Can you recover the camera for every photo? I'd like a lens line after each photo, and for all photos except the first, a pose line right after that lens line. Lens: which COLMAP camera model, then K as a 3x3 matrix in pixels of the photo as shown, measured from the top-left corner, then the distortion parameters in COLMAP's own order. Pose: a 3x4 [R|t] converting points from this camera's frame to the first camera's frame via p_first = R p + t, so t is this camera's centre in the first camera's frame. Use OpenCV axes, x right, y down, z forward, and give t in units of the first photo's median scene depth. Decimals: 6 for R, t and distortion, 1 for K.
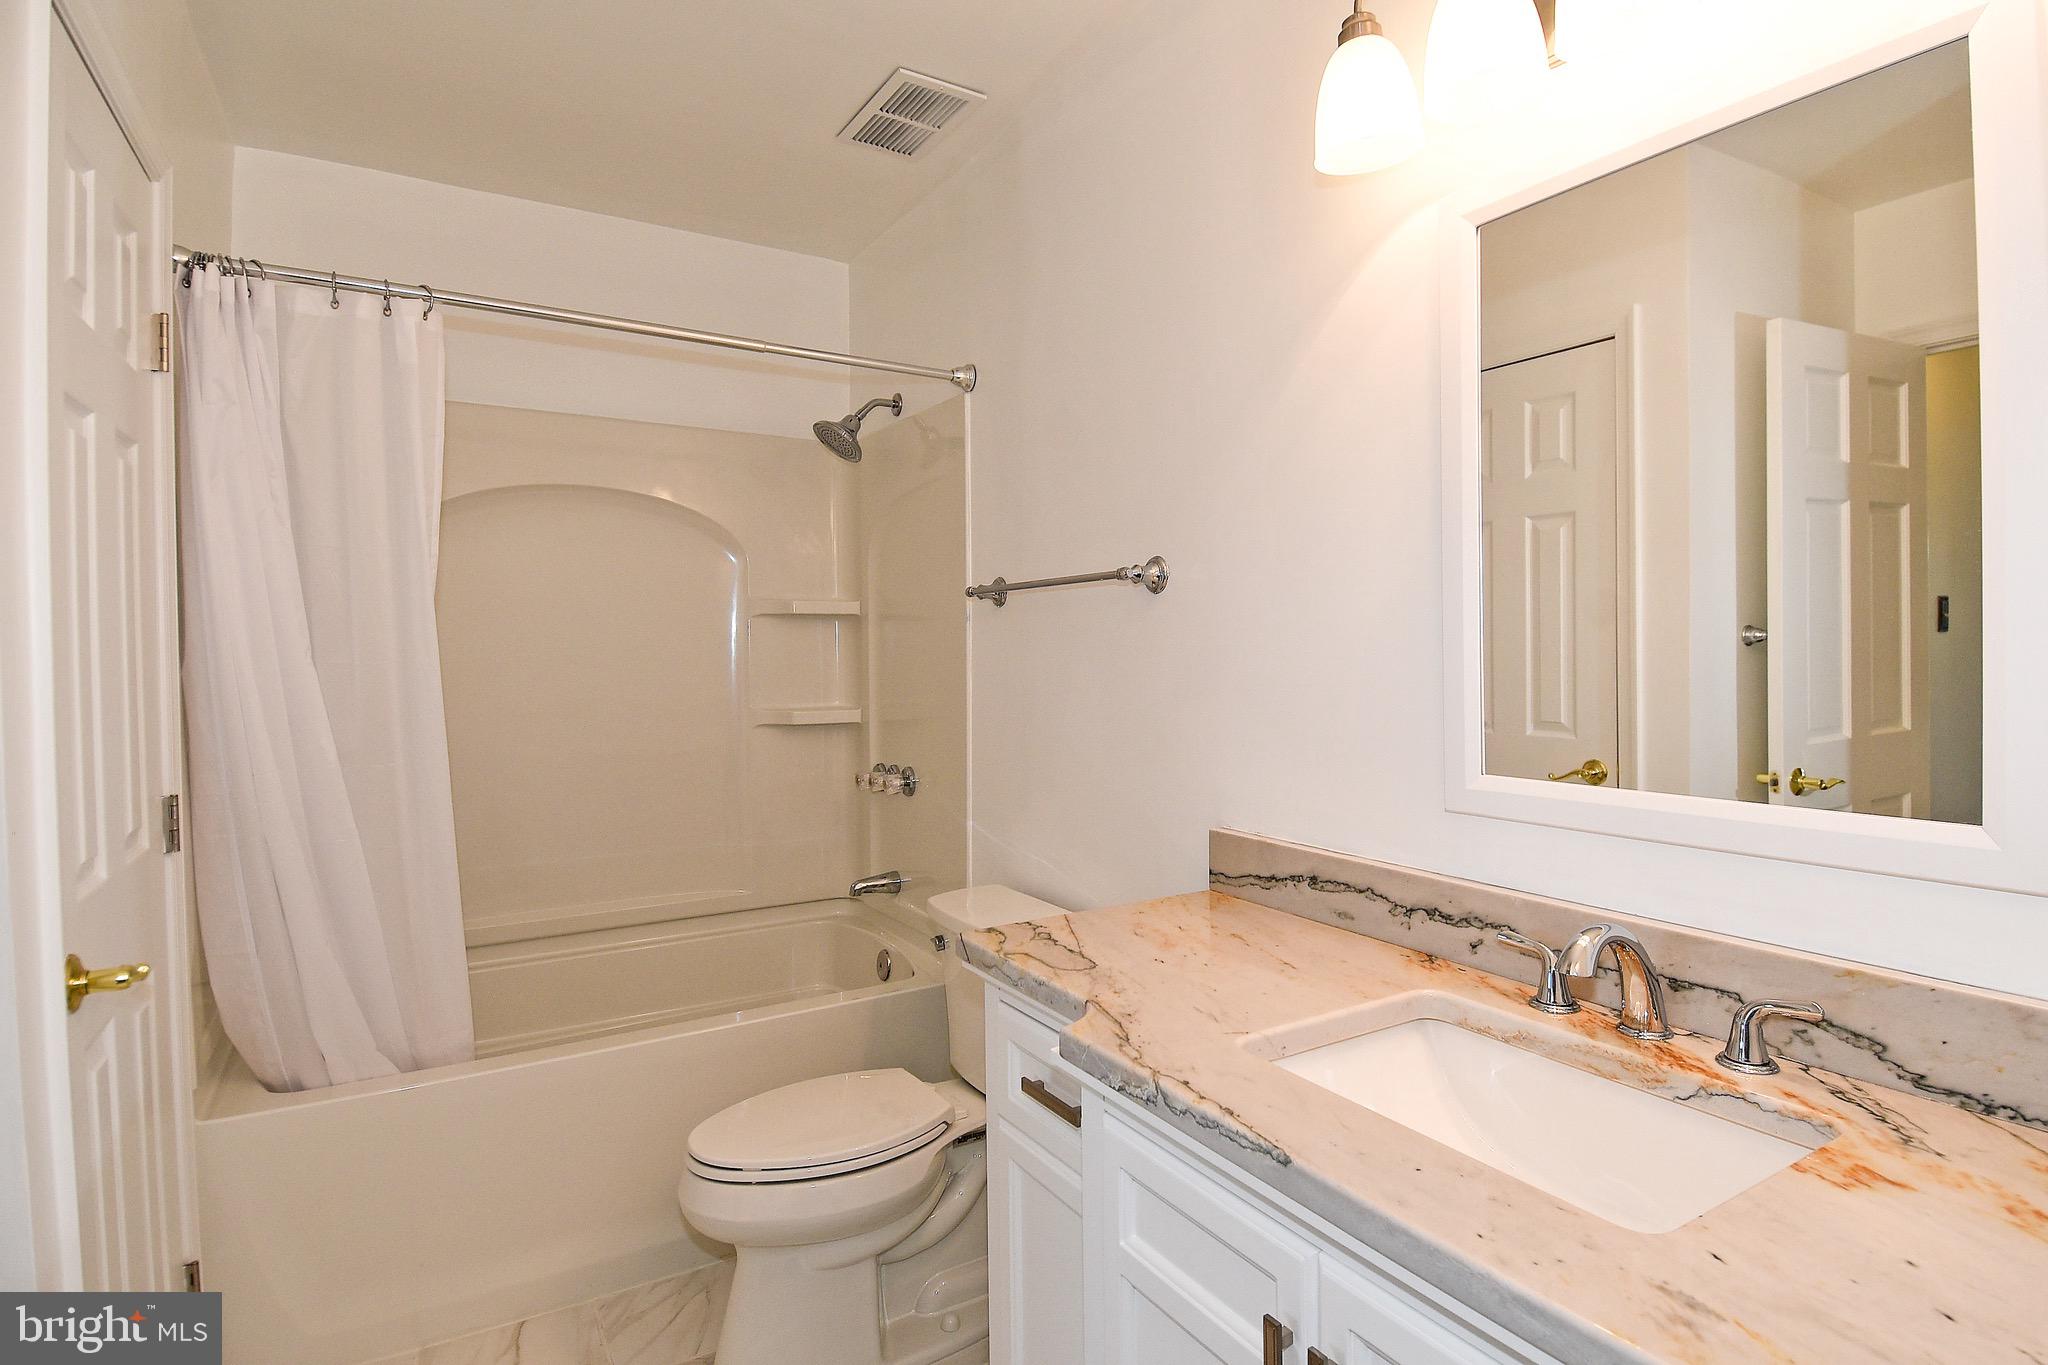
lens RADIAL K [[1061.9, 0, 1061.2], [0, 1061.9, 673.9], [0, 0, 1]] dist [0.035598, -0.043499]
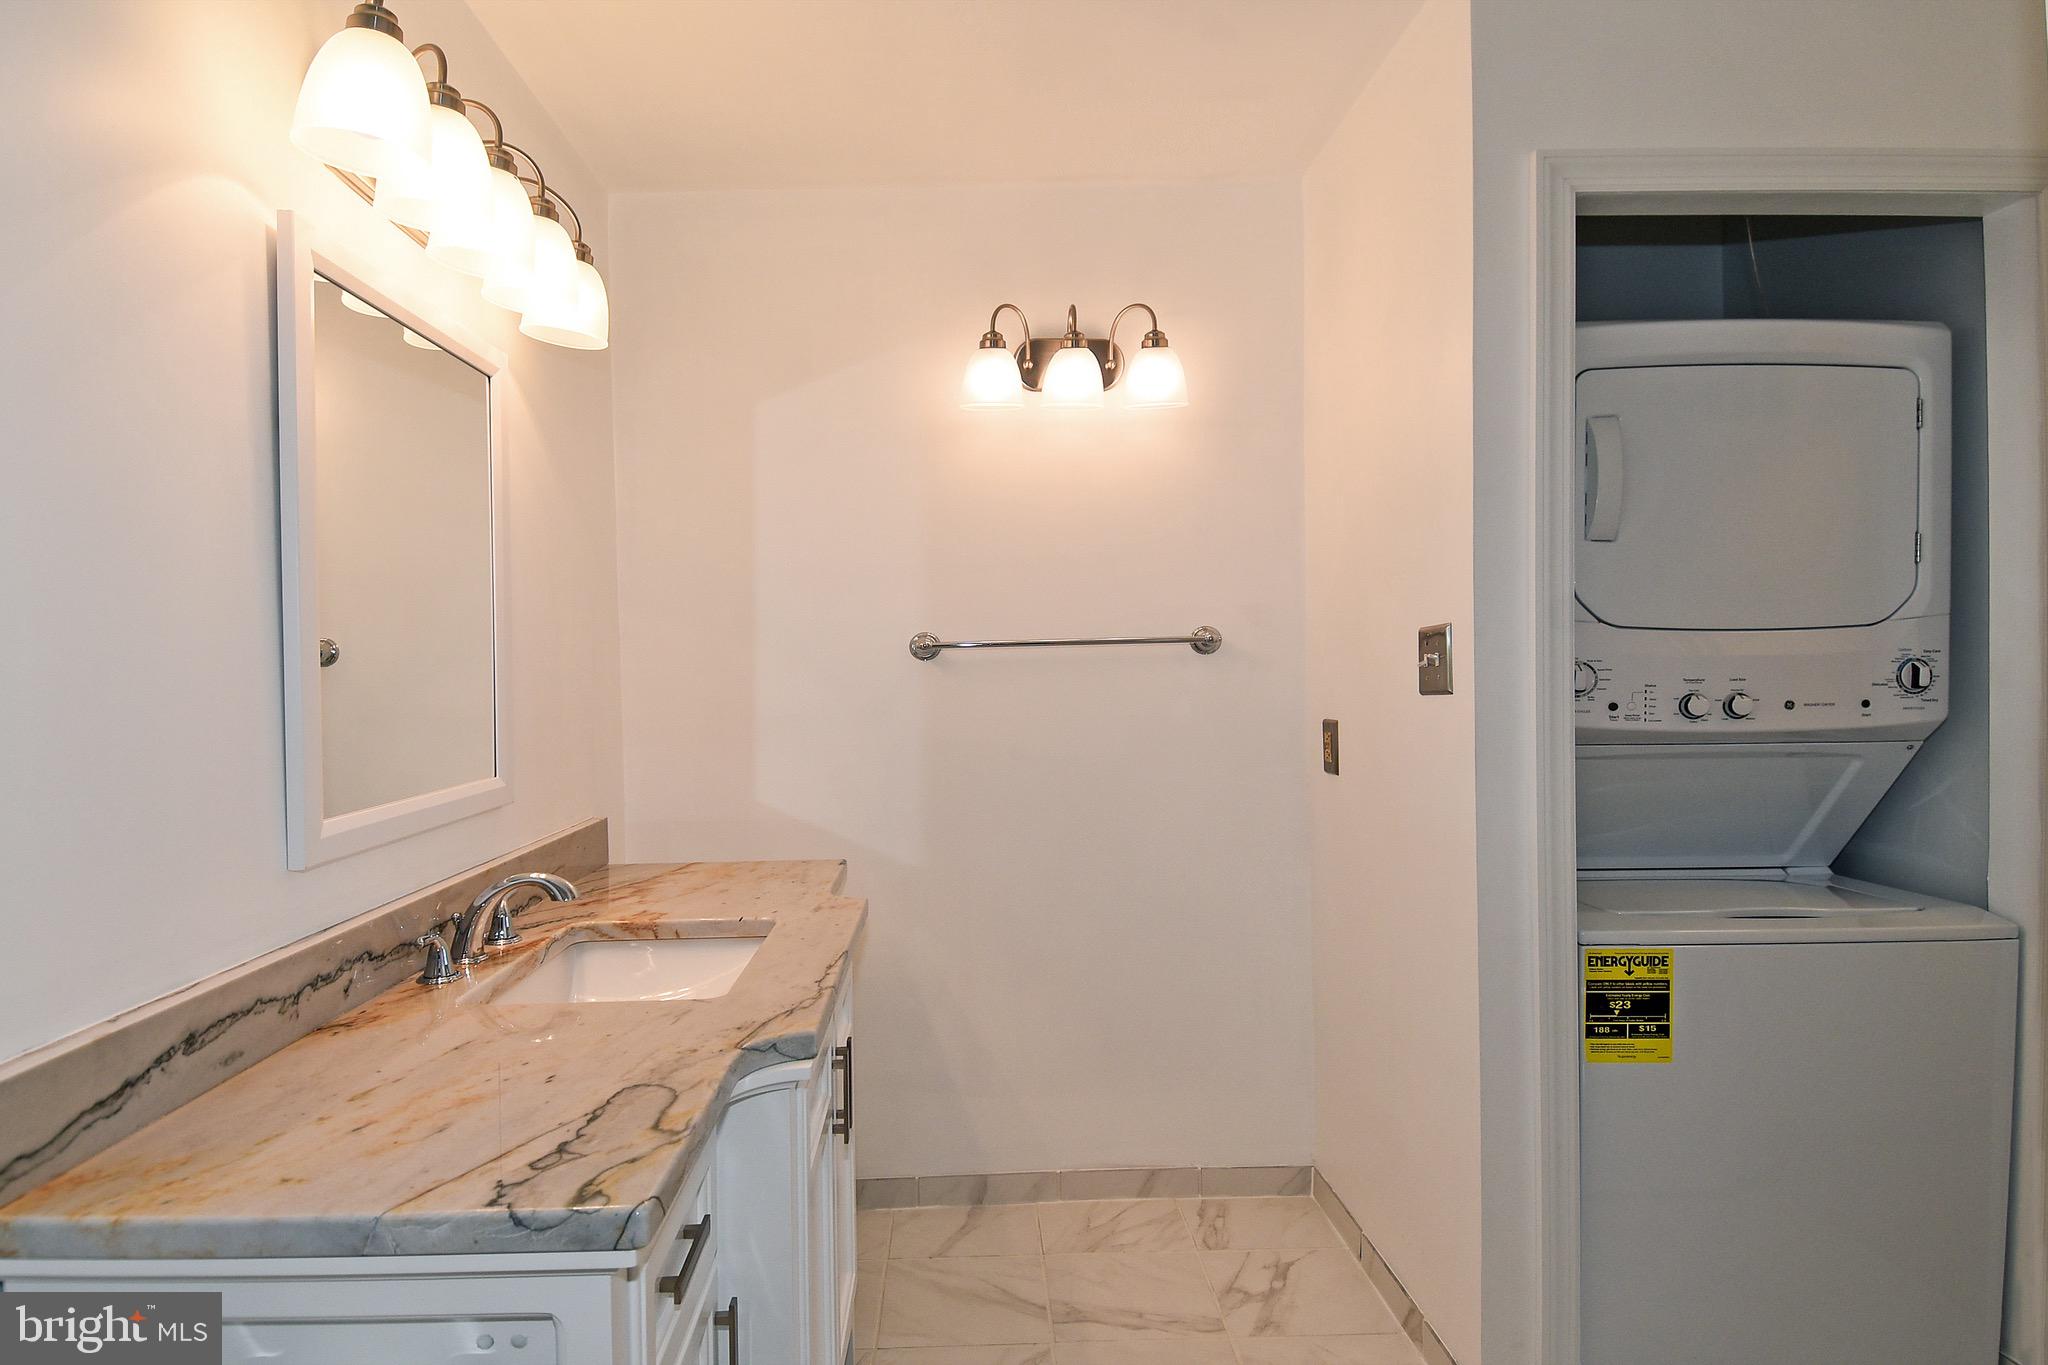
lens RADIAL K [[1142.3, 0, 933.6], [0, 1142.3, 662.5], [0, 0, 1]] dist [0.031295, -0.041029]
pose [[-0.848221, 0.022316, 0.529171, -0.667520], [0.033750, 0.999359, 0.011953, -0.049198], [-0.528565, 0.027998, -0.848431, 1.621772]]
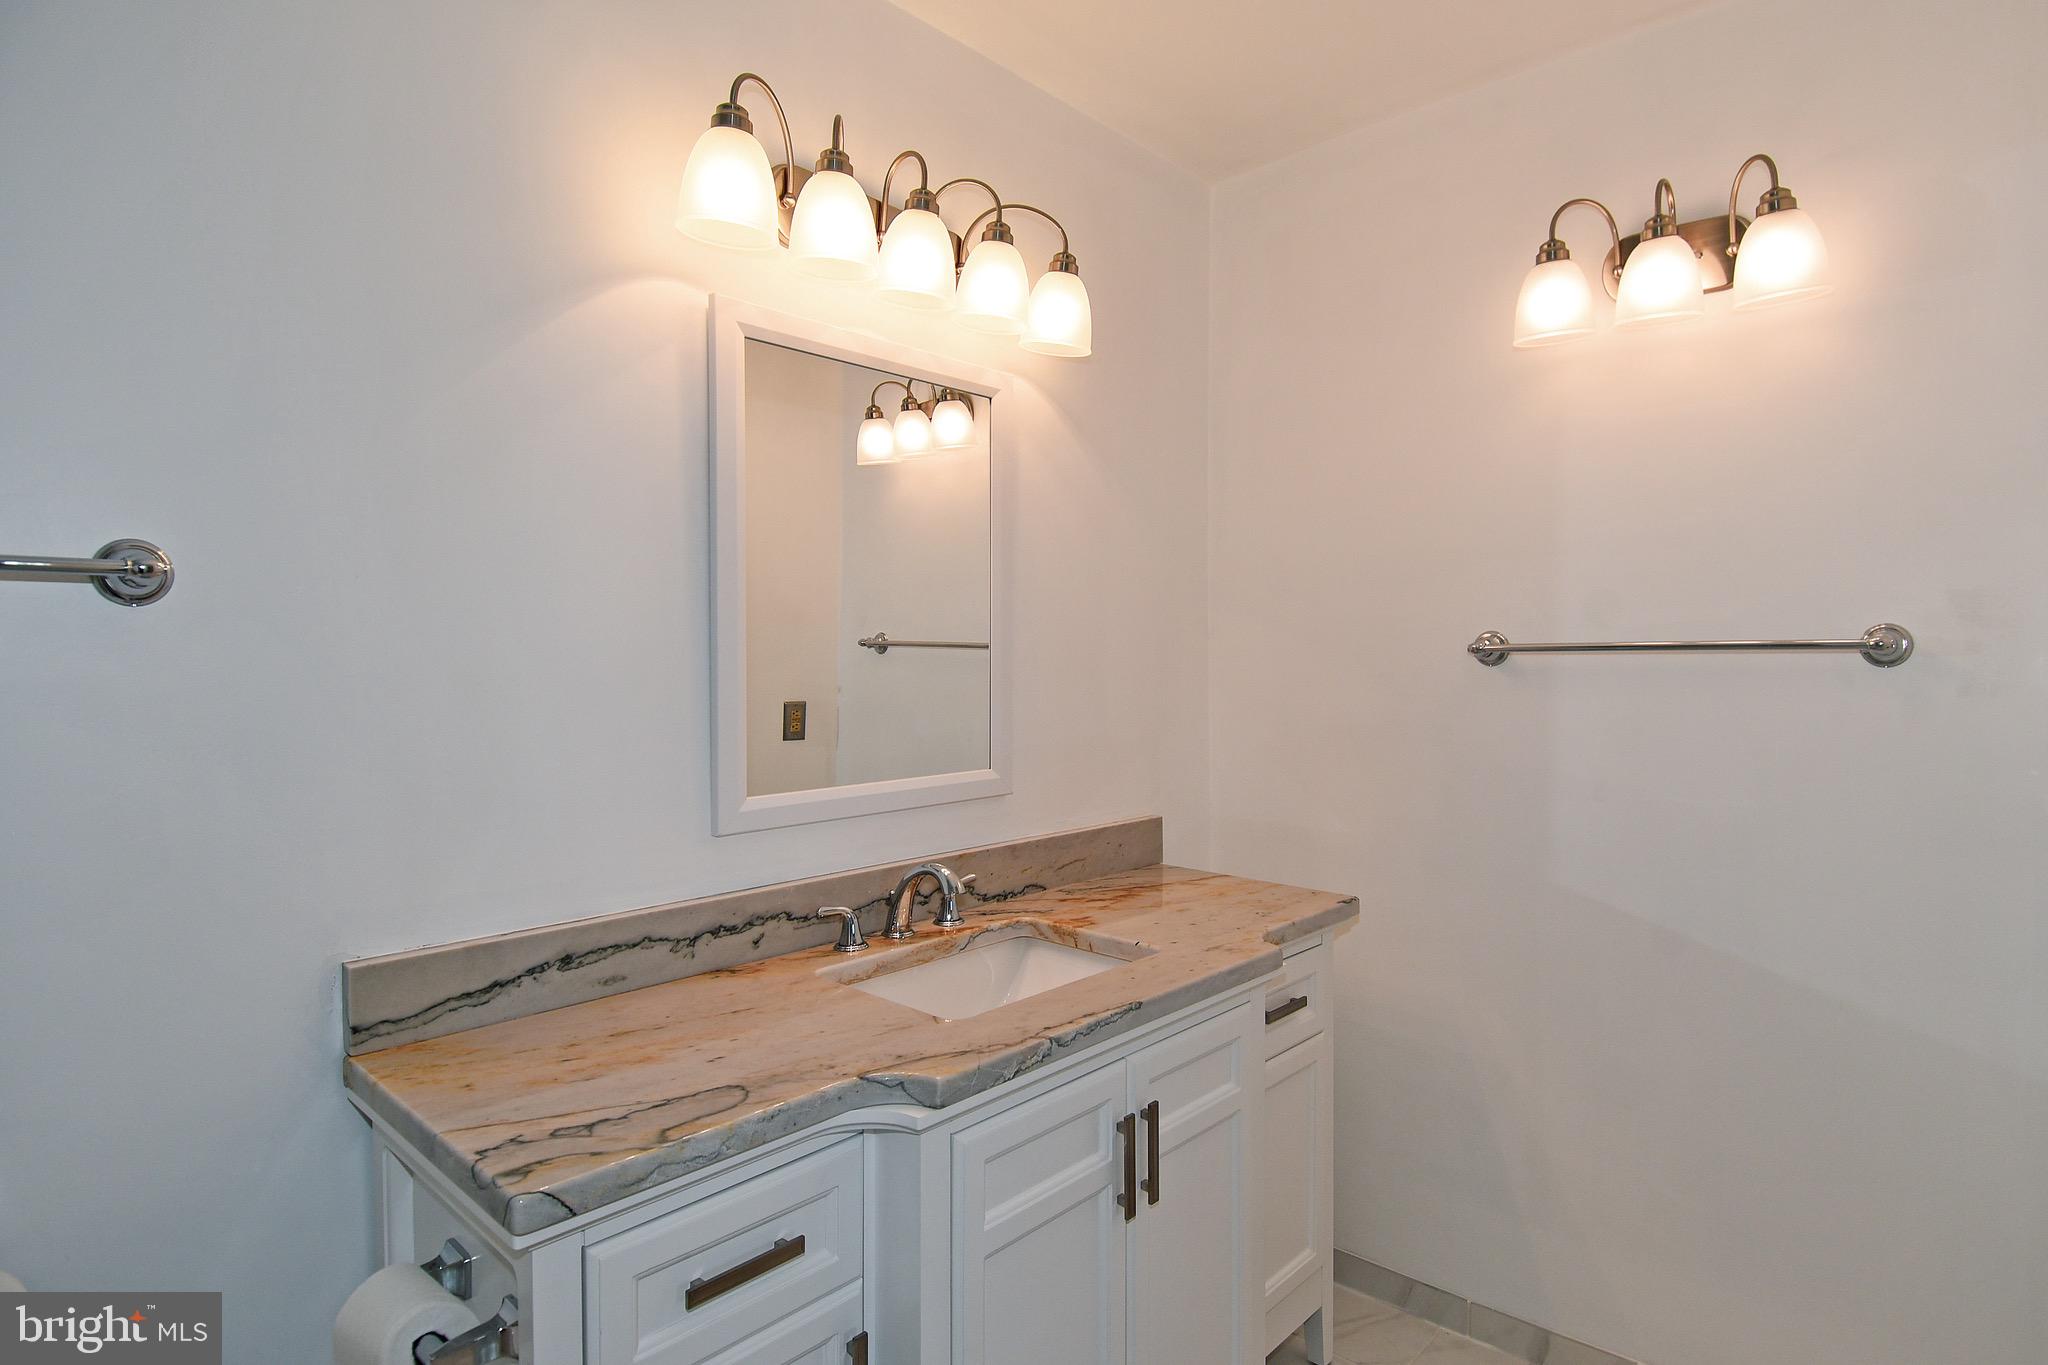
lens RADIAL K [[1138.8, 0, 1033.6], [0, 1138.8, 640.1], [0, 0, 1]] dist [0.034695, -0.041605]
pose [[-0.284486, 0.018433, 0.958503, -0.934829], [0.024788, 0.999622, -0.011866, -0.060042], [-0.958360, 0.020384, -0.284836, 1.061421]]
